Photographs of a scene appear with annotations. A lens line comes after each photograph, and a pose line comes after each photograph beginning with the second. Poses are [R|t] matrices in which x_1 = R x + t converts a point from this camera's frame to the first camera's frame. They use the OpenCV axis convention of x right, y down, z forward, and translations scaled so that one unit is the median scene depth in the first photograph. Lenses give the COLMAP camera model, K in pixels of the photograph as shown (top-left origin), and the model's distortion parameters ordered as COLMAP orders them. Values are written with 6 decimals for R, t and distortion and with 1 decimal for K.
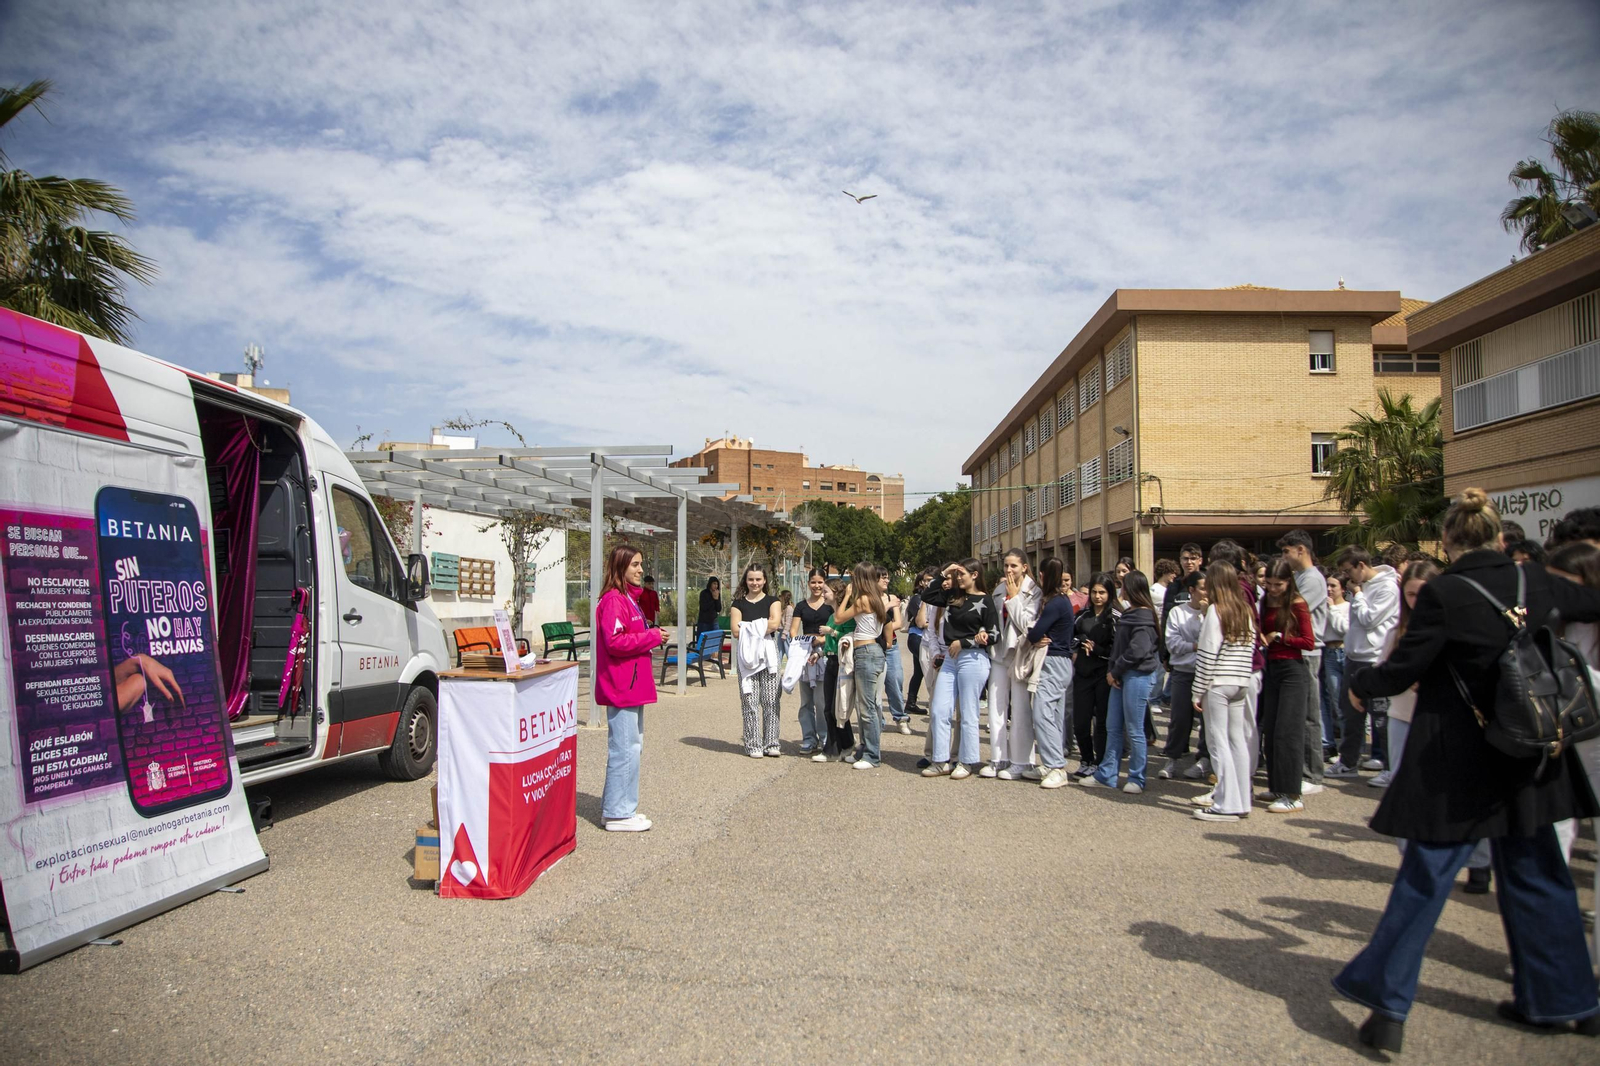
lens RADIAL K [[1098.2, 0, 794.2], [0, 1098.2, 546.2], [0, 0, 1]] dist [-0.109516, 0.071709]
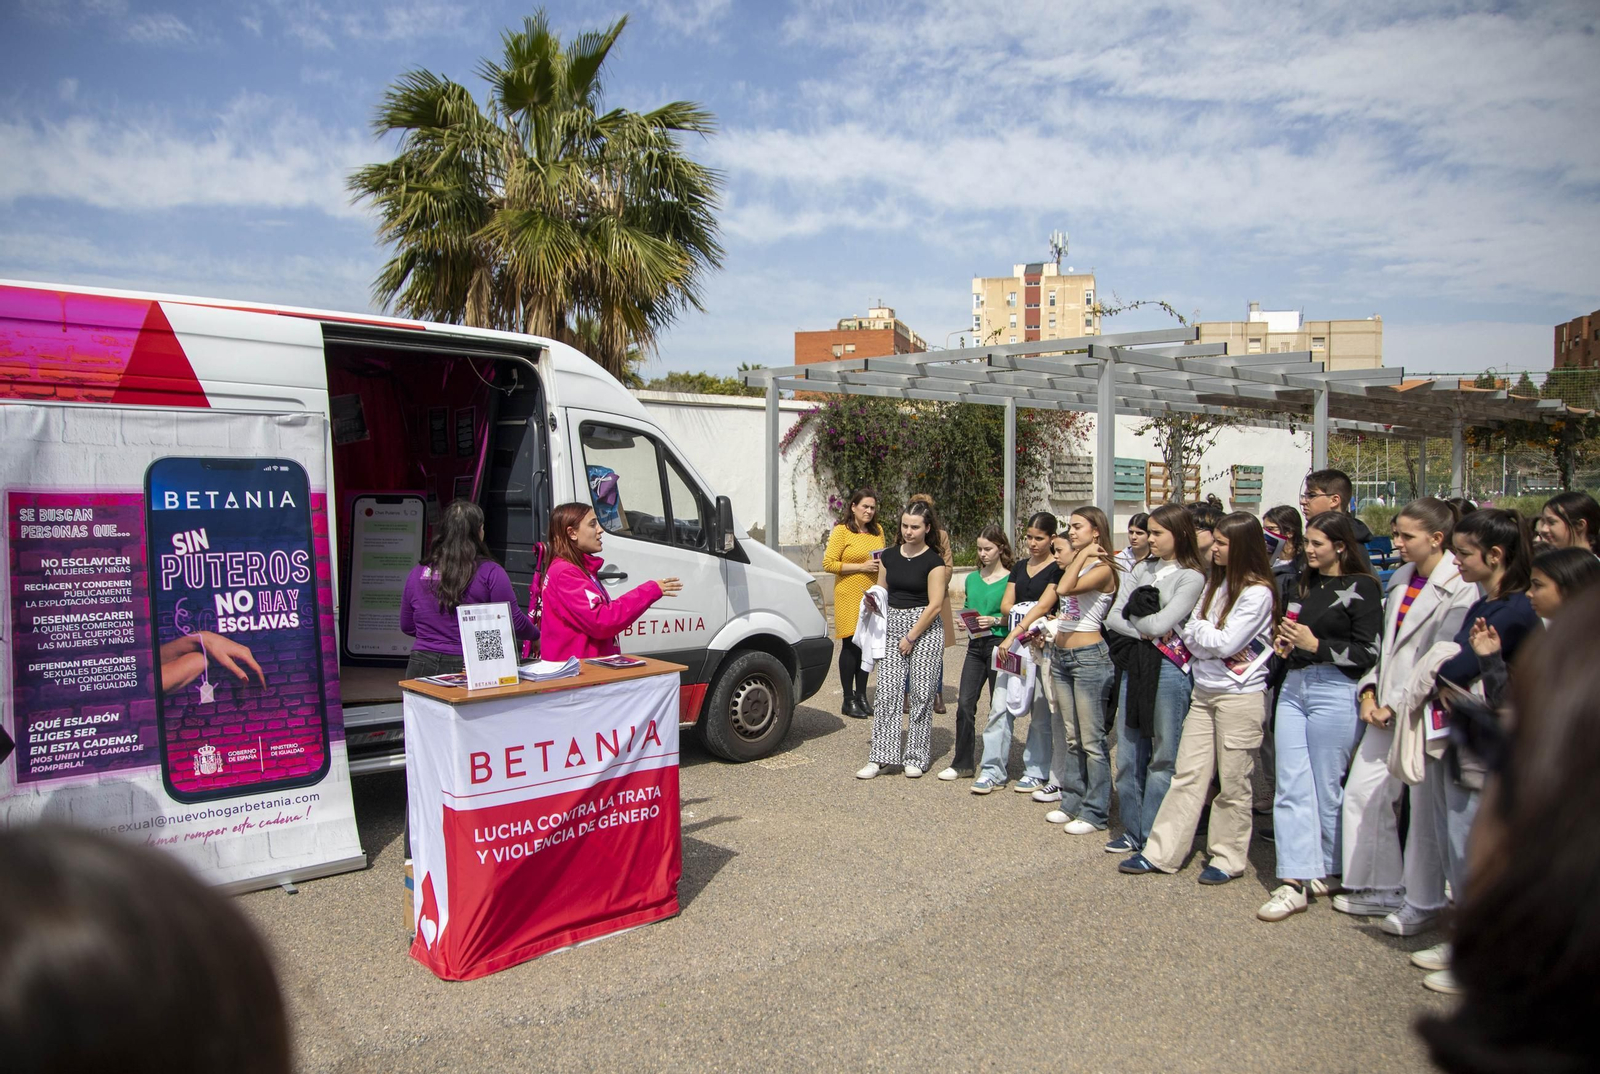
lens RADIAL K [[1197.4, 0, 761.2], [0, 1197.4, 532.9], [0, 0, 1]] dist [-0.114631, 0.088306]
pose [[0.741533, 0.023985, -0.670488, 0.098627], [0.032121, 0.996946, 0.071187, -0.009773], [0.670147, -0.074324, 0.738498, 0.120364]]
